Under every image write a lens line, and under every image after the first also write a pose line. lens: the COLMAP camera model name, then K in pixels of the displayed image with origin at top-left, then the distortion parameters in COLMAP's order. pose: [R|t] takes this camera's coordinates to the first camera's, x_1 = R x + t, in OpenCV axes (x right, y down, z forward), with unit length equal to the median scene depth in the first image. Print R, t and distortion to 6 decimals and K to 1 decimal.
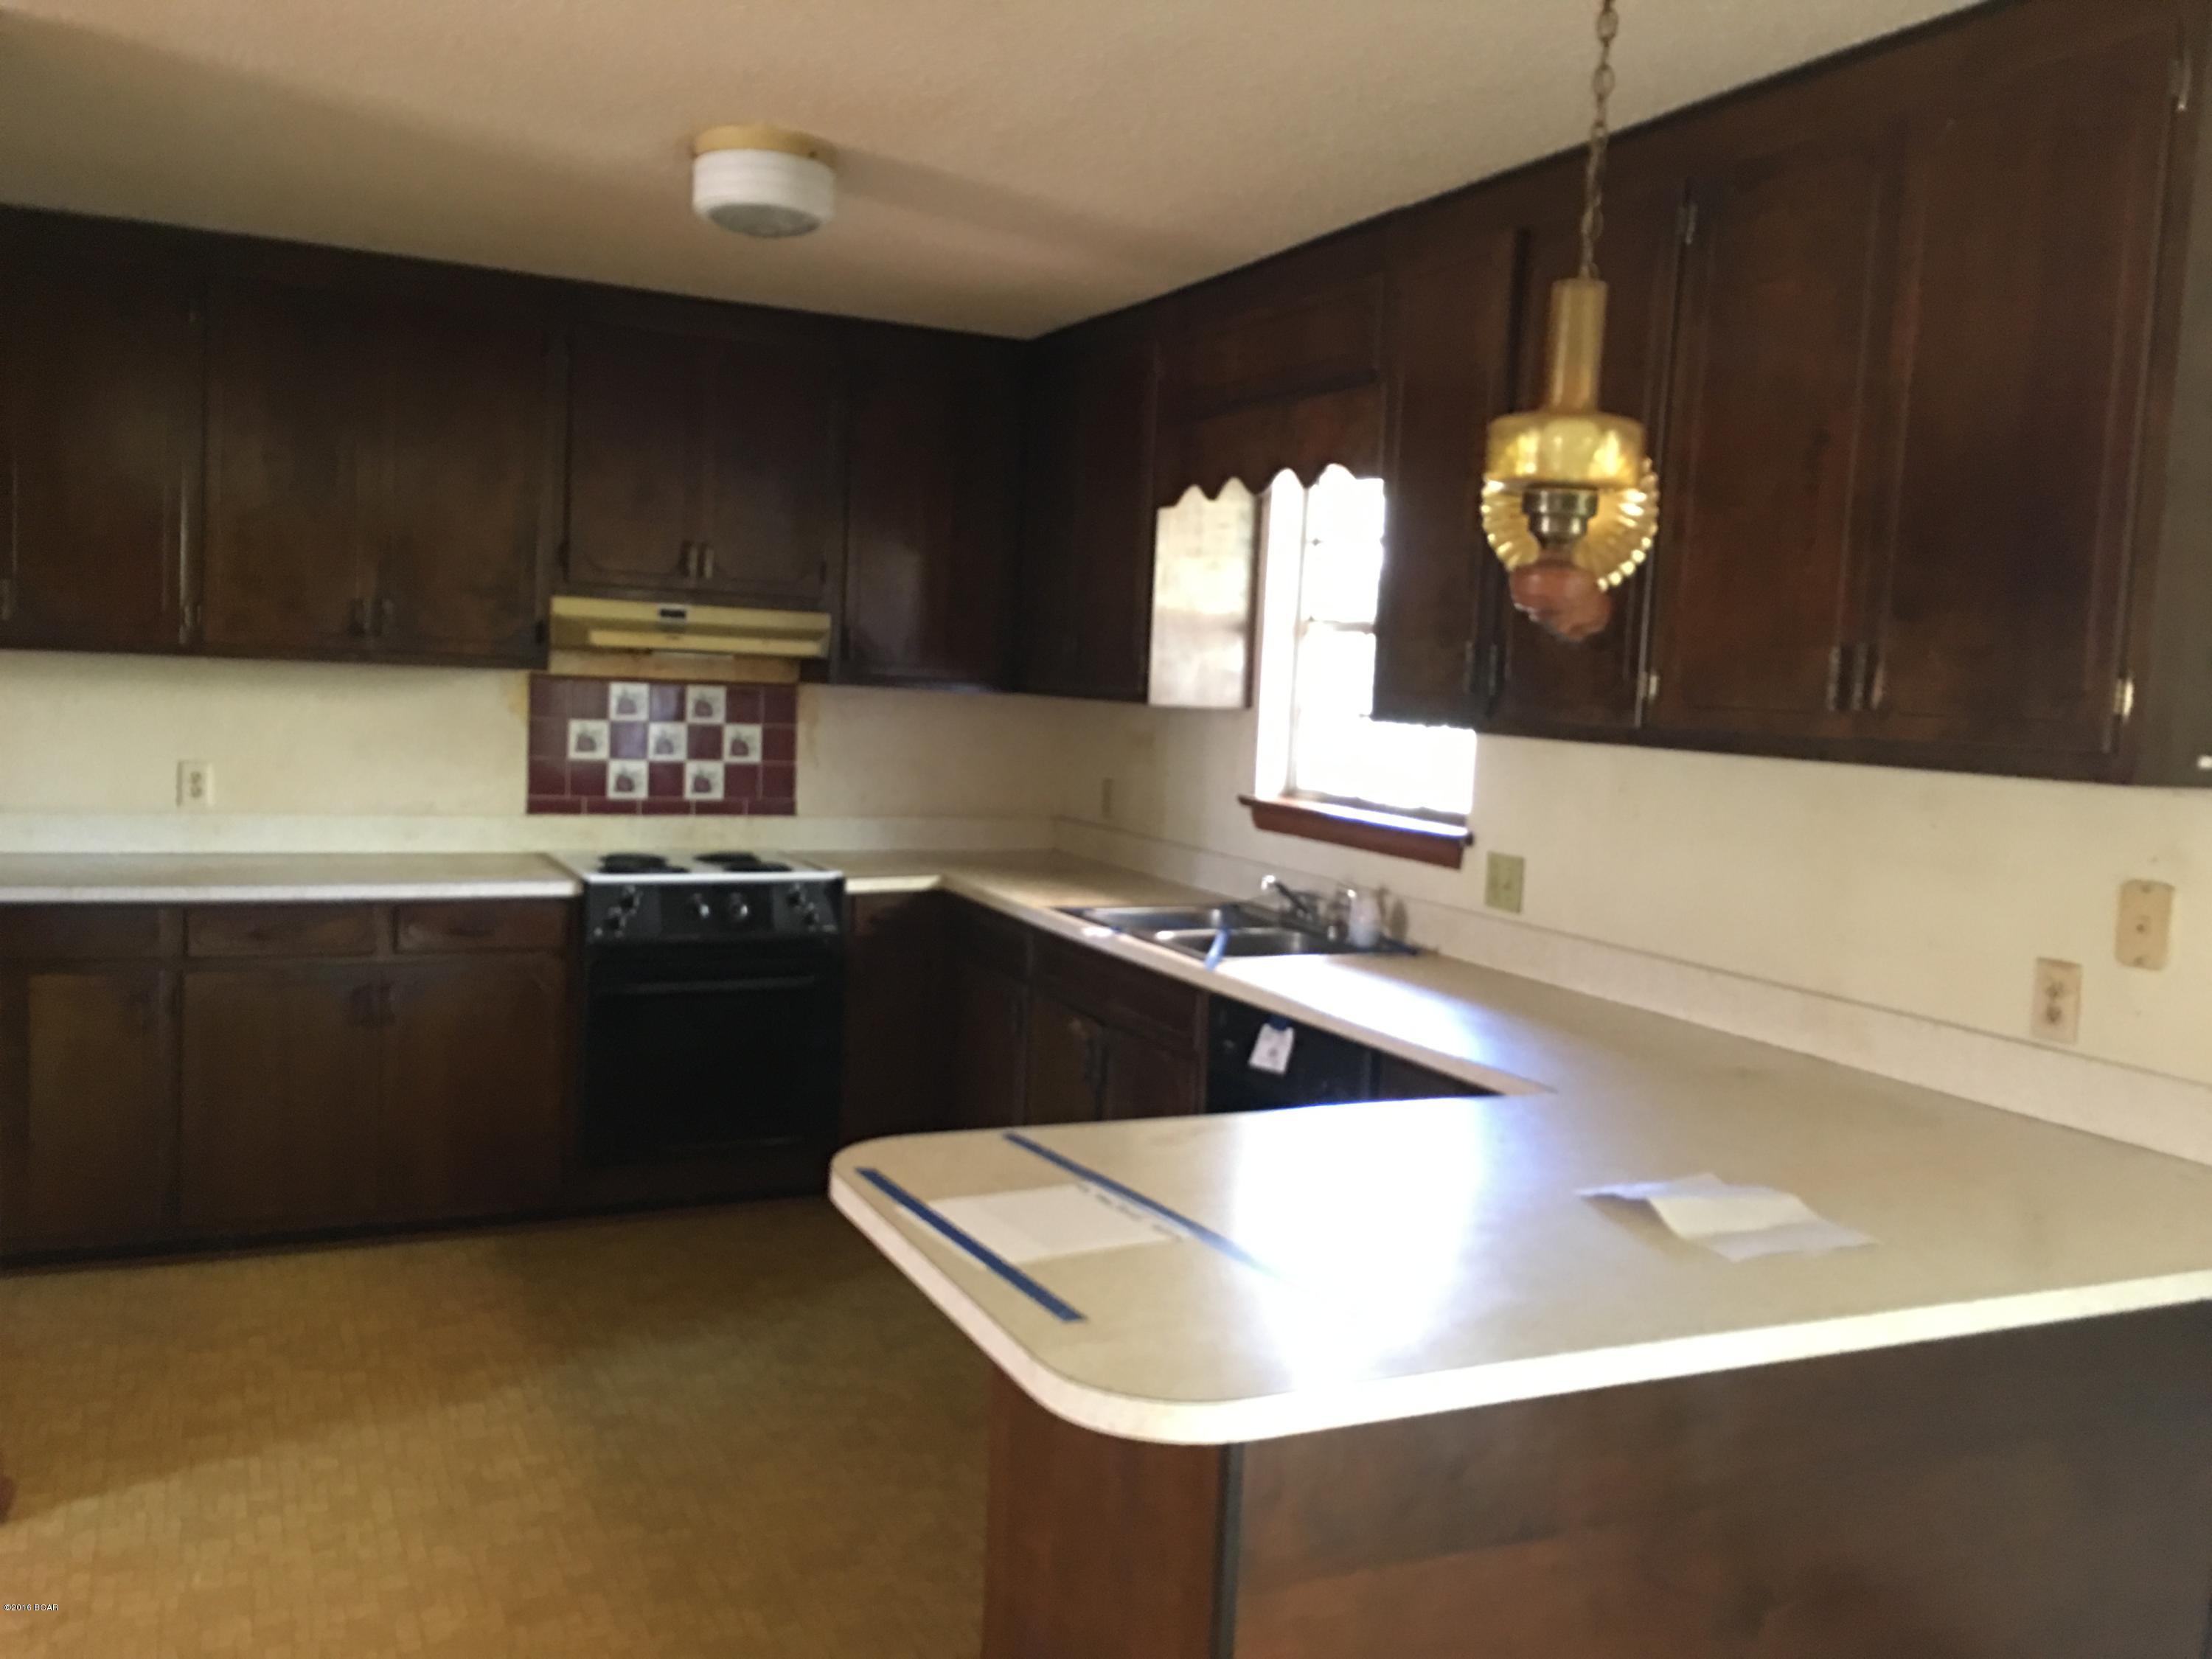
lens RADIAL K [[1866.9, 0, 1101.8], [0, 1866.9, 809.8], [0, 0, 1]] dist [0.079415, -0.115206]
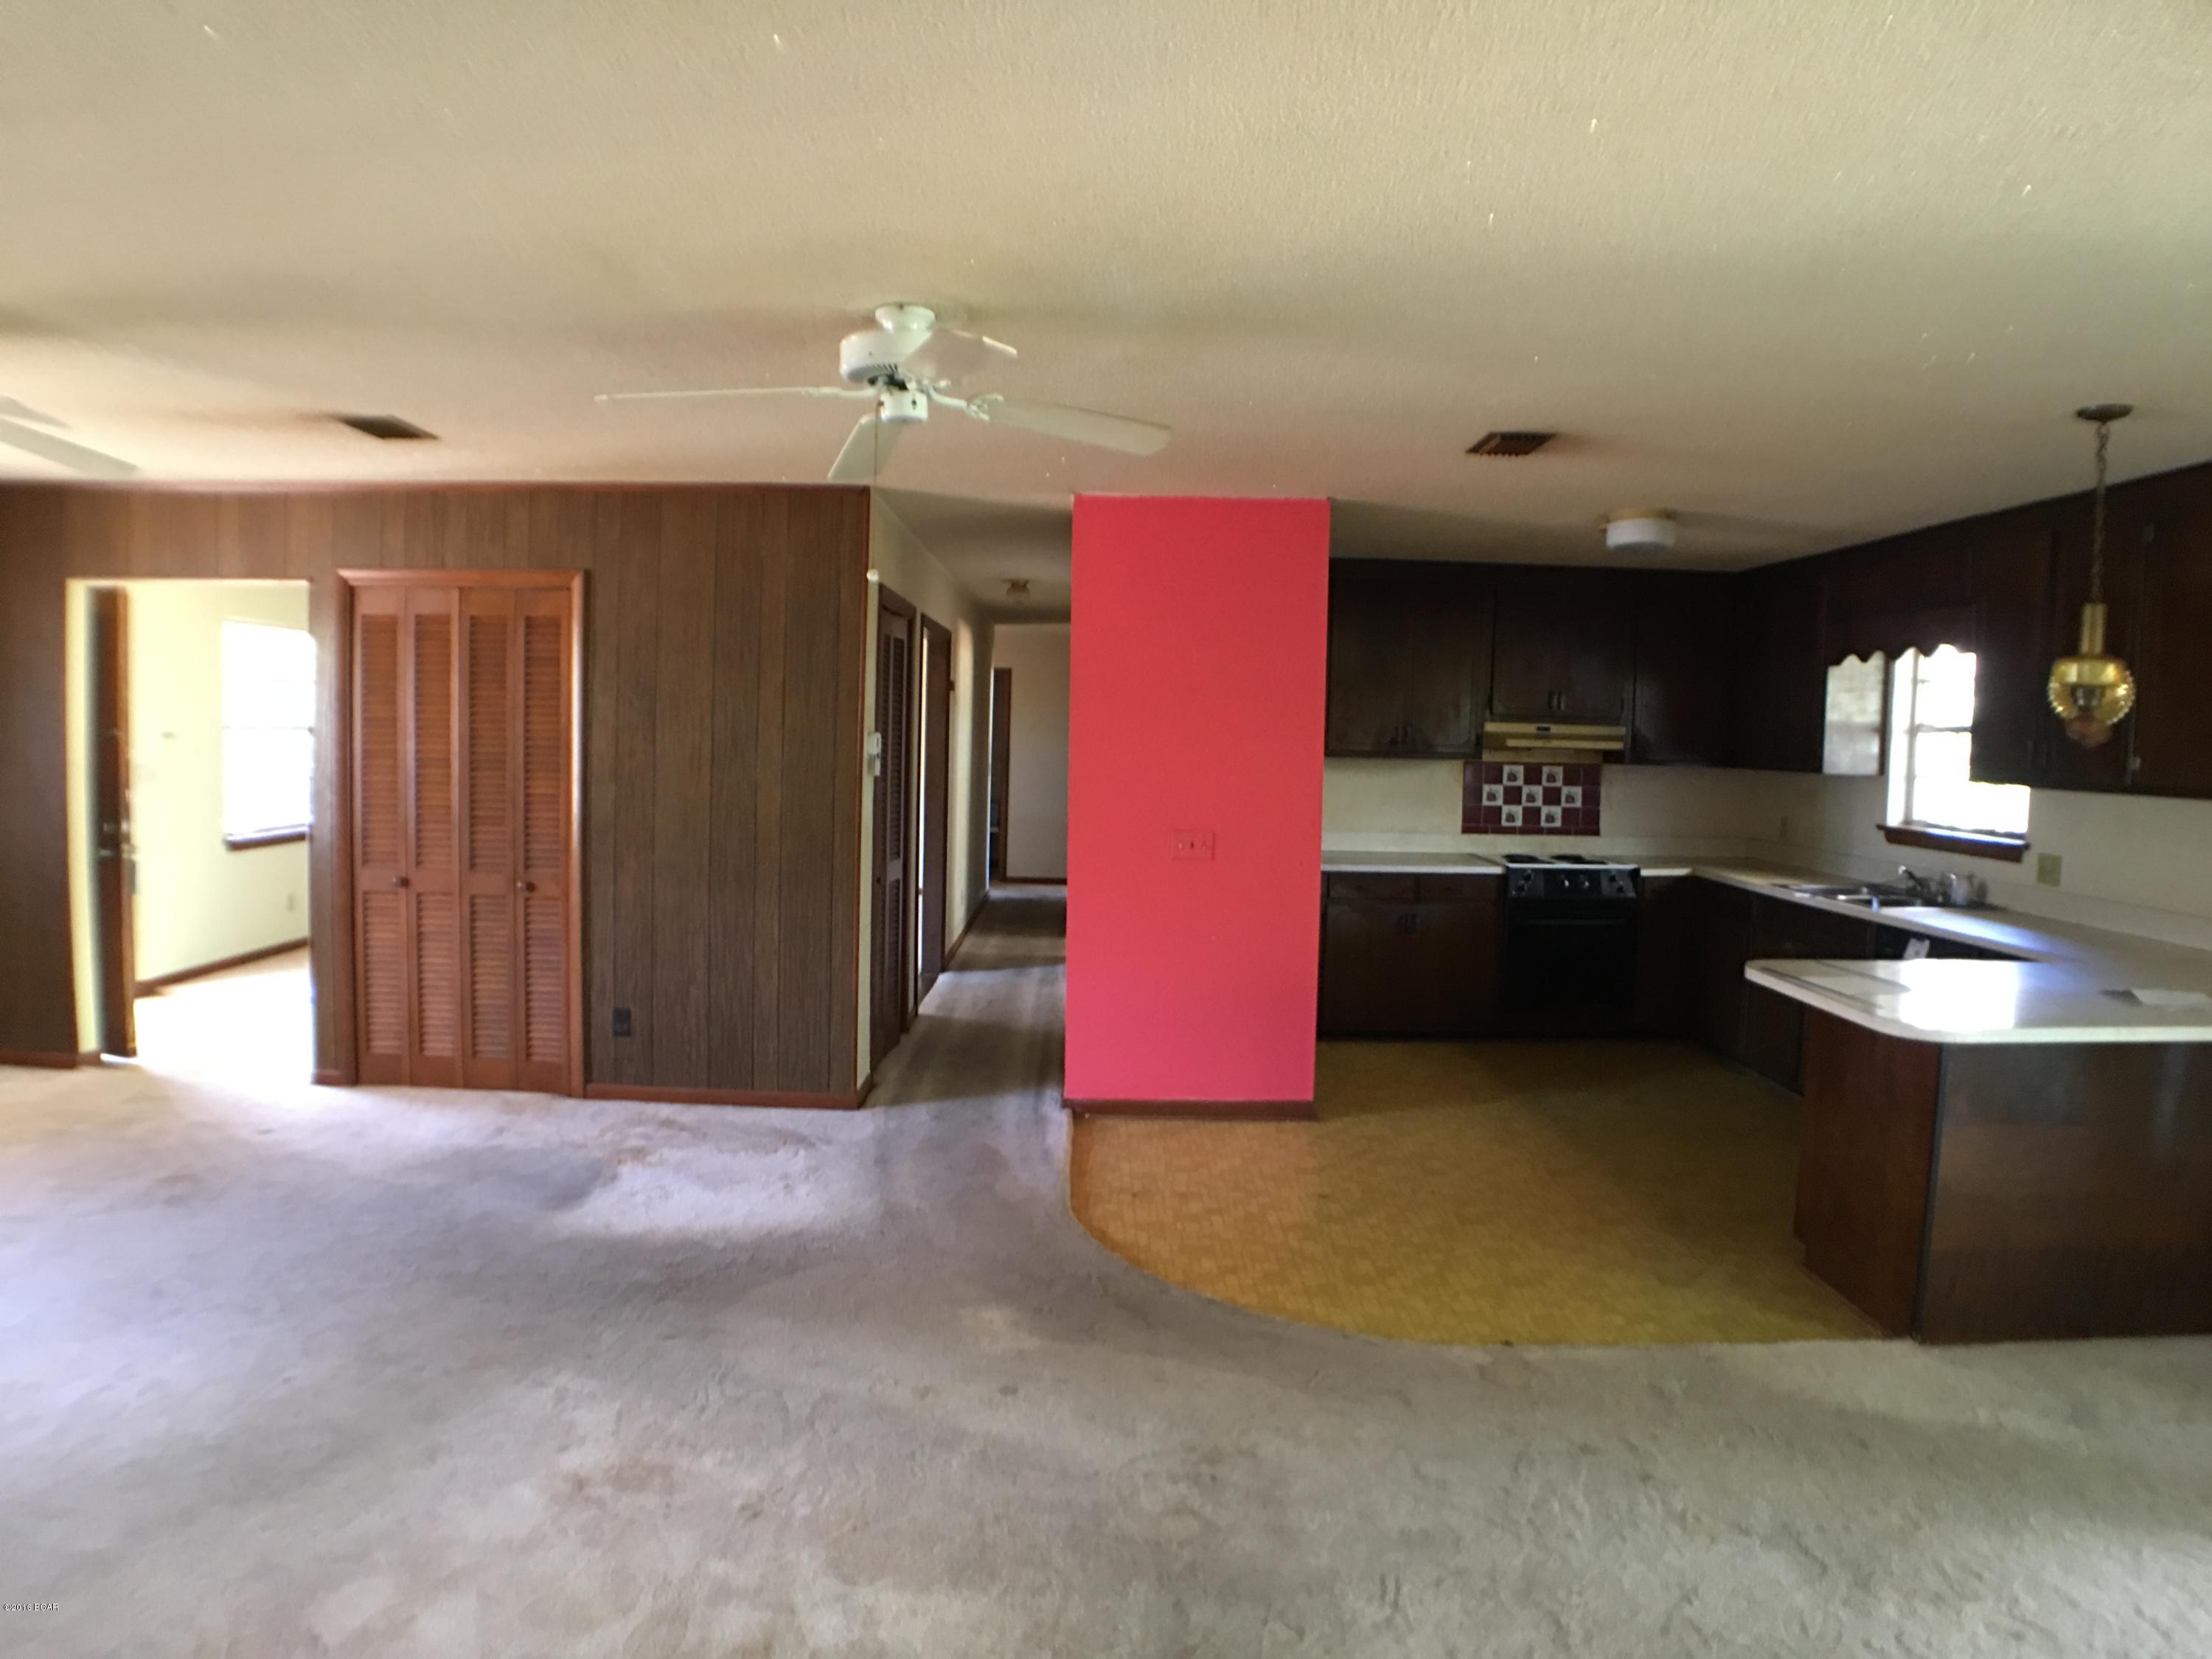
lens RADIAL K [[1261.9, 0, 1090.1], [0, 1261.9, 808.5], [0, 0, 1]] dist [-0.103566, 0.023012]
pose [[0.900567, -0.000762, -0.434717, -0.096372], [-0.011445, 0.999610, -0.025464, 0.014899], [0.434567, 0.027908, 0.900207, -0.355930]]
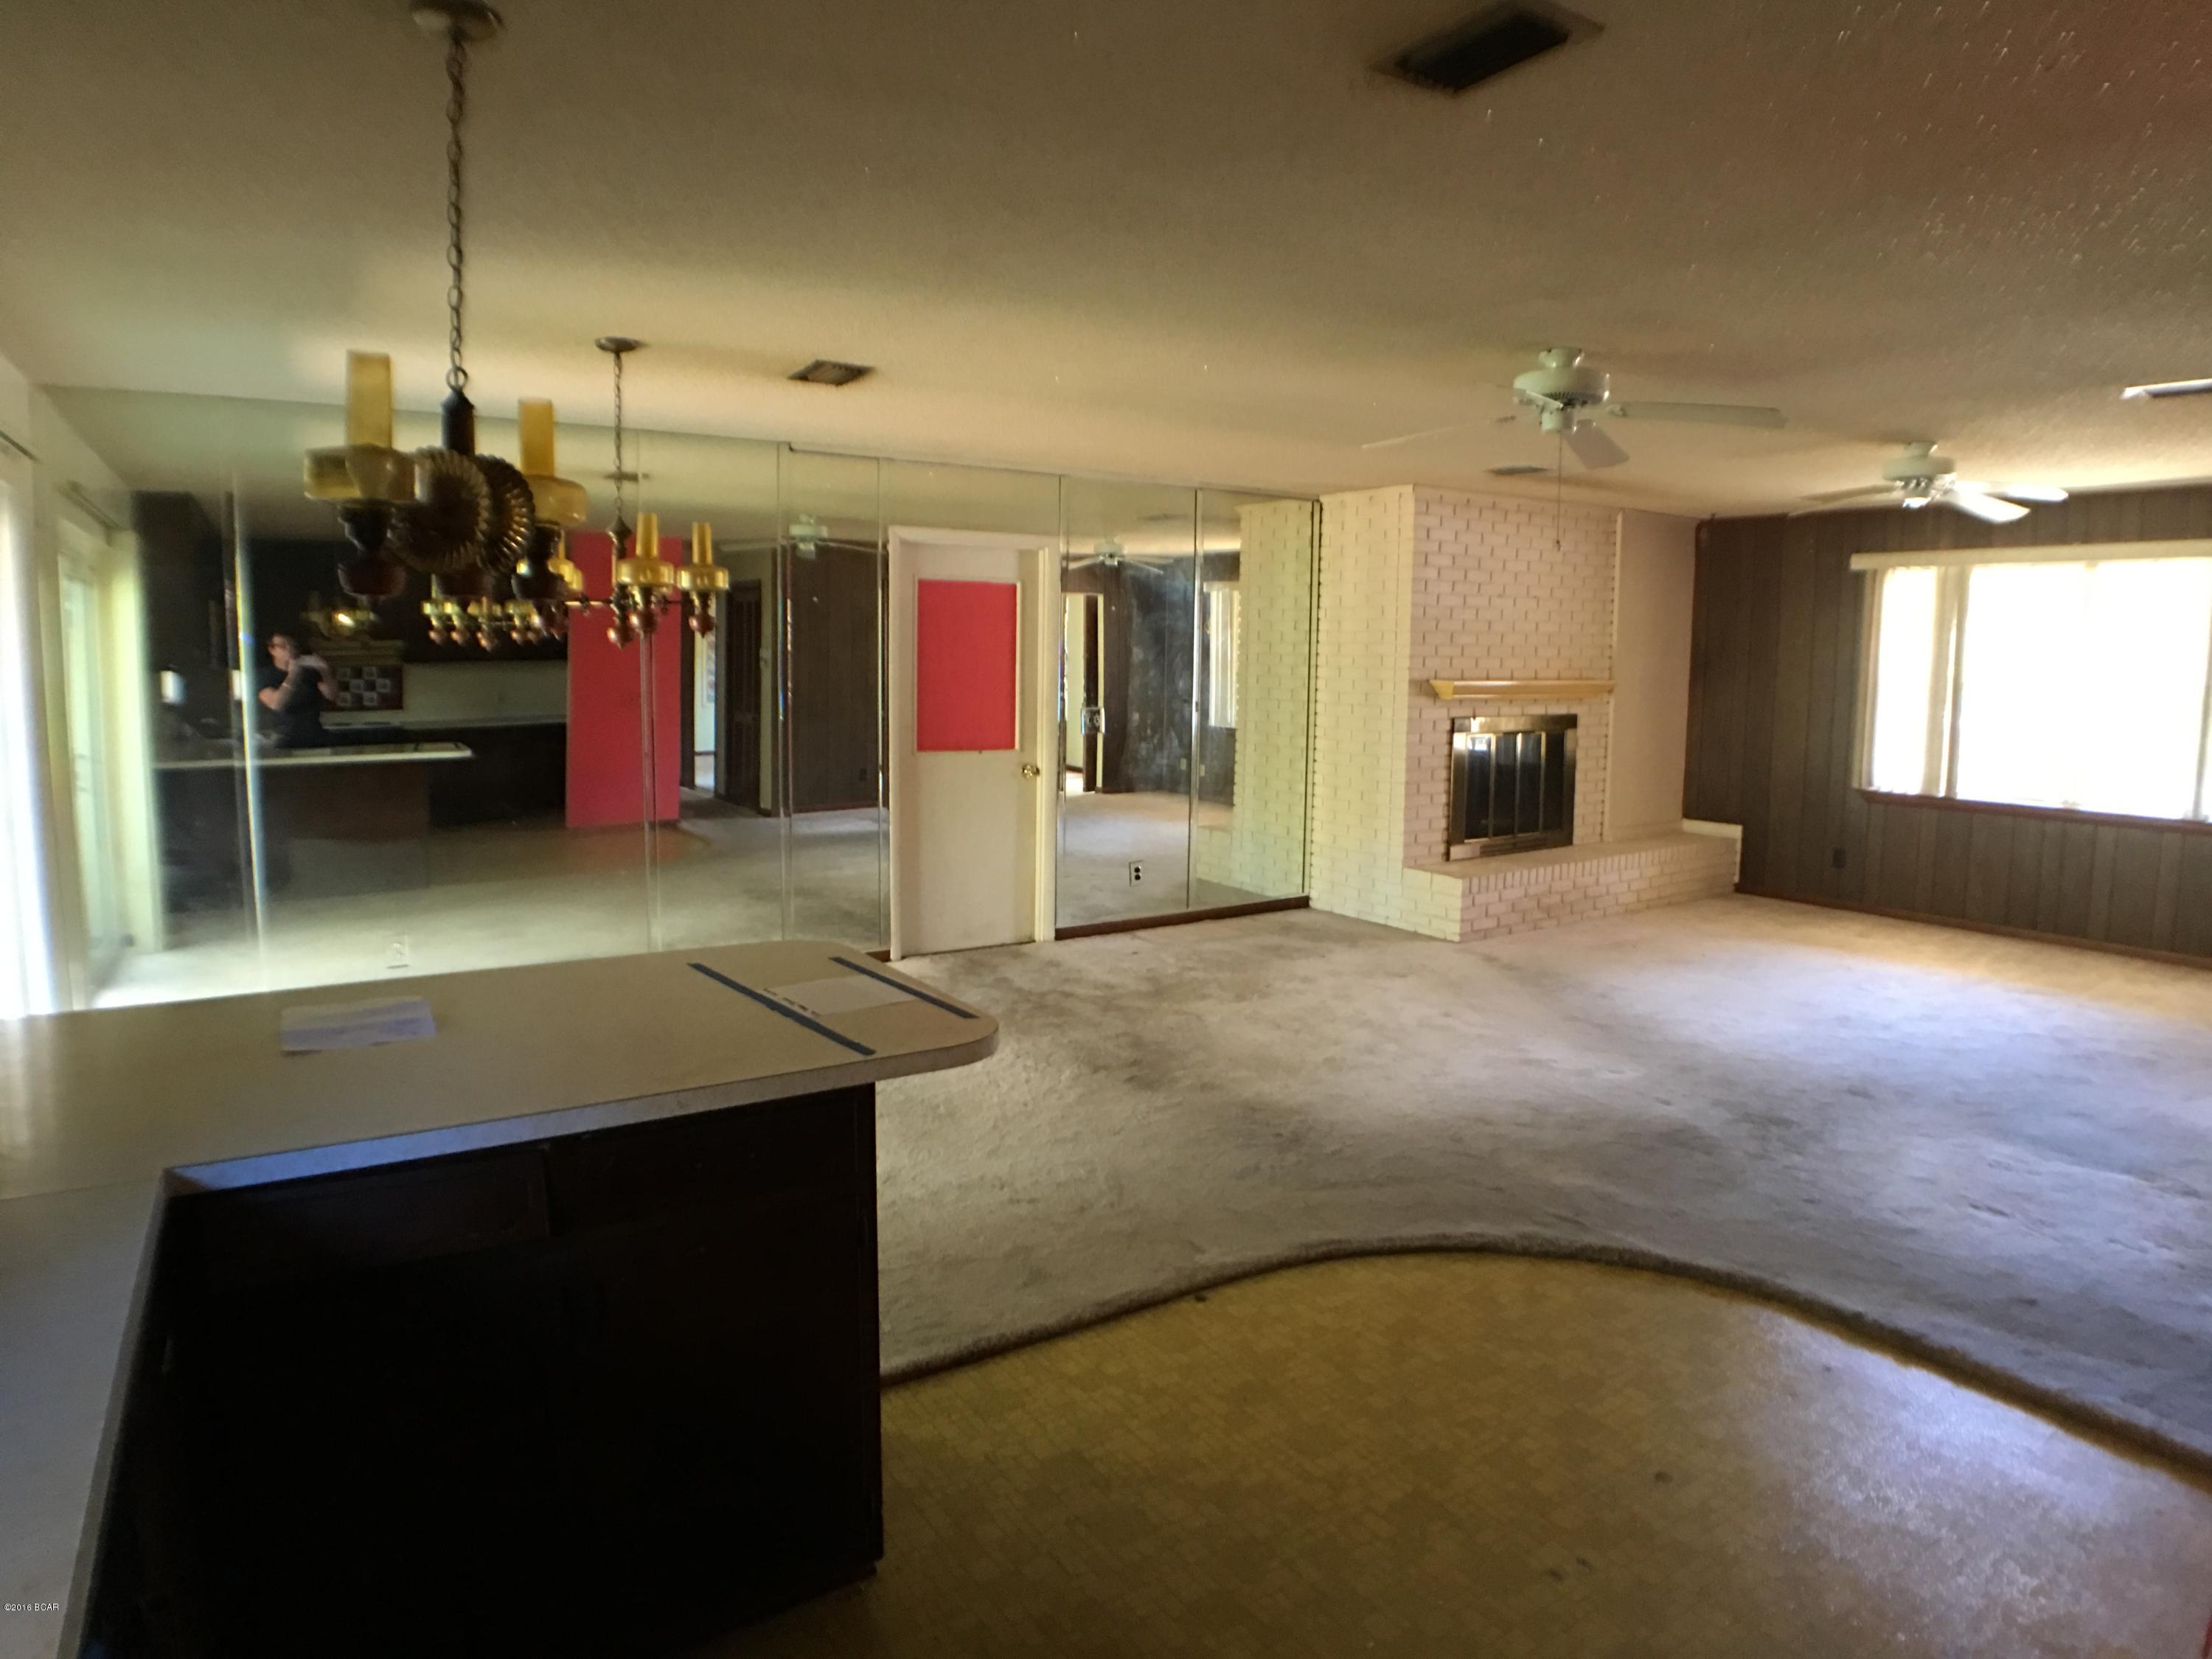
lens RADIAL K [[1261.9, 0, 1090.1], [0, 1261.9, 808.5], [0, 0, 1]] dist [-0.103566, 0.023012]
pose [[-0.989962, -0.039527, -0.135695, -0.035610], [-0.063505, 0.982121, 0.177216, -0.058826], [0.126264, 0.184054, -0.974773, 0.838735]]
